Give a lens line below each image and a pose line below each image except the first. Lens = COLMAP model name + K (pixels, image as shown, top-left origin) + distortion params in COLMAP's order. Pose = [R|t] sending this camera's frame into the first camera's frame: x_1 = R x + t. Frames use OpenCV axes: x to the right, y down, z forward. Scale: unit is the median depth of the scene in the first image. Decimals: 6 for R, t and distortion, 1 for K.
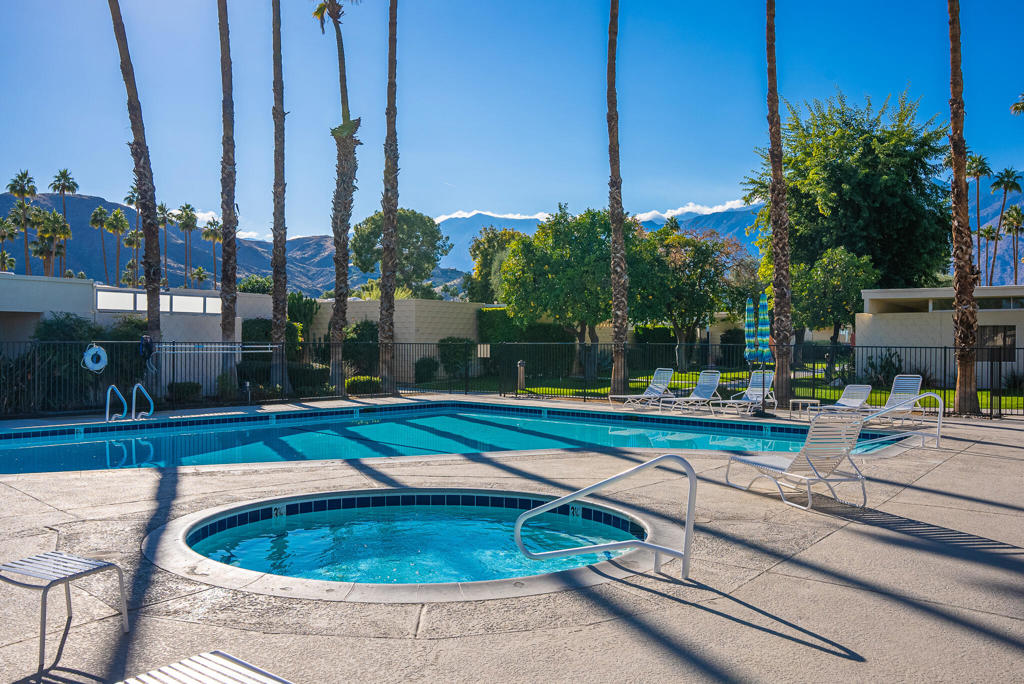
lens RADIAL K [[933.1, 0, 512.0], [0, 933.1, 342.0], [0, 0, 1]] dist [-0.009549, -0.004456]
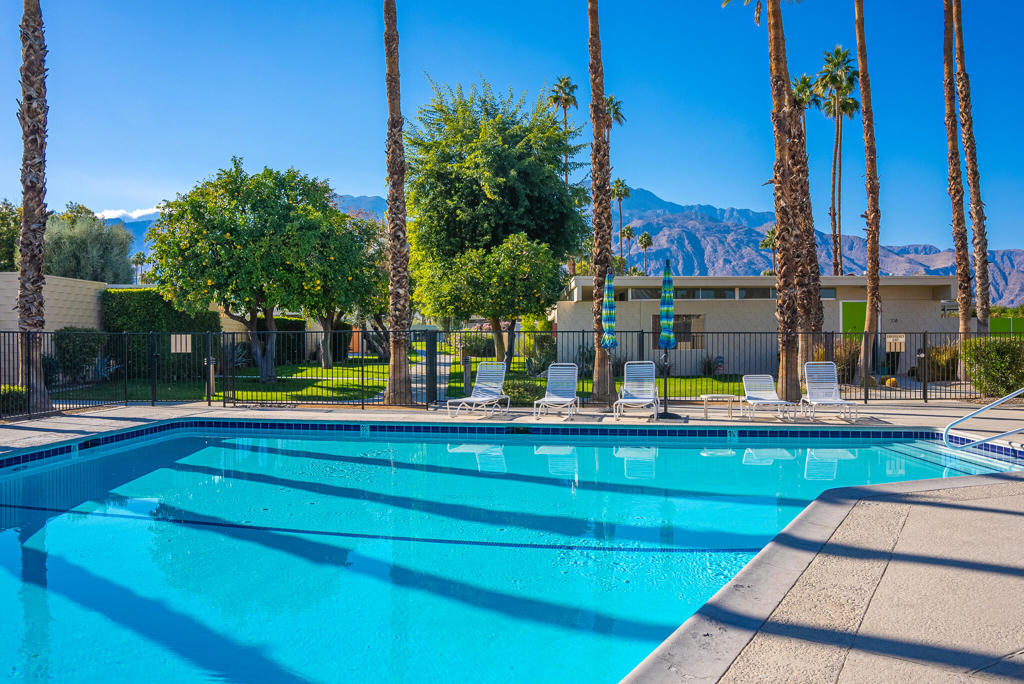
lens RADIAL K [[858.3, 0, 512.0], [0, 858.3, 342.0], [0, 0, 1]] dist [-0.131425, 0.174637]
pose [[0.826105, -0.009285, 0.563439, -0.176628], [0.007048, 0.999956, 0.006145, 0.005816], [-0.563472, -0.001106, 0.826135, 0.311327]]
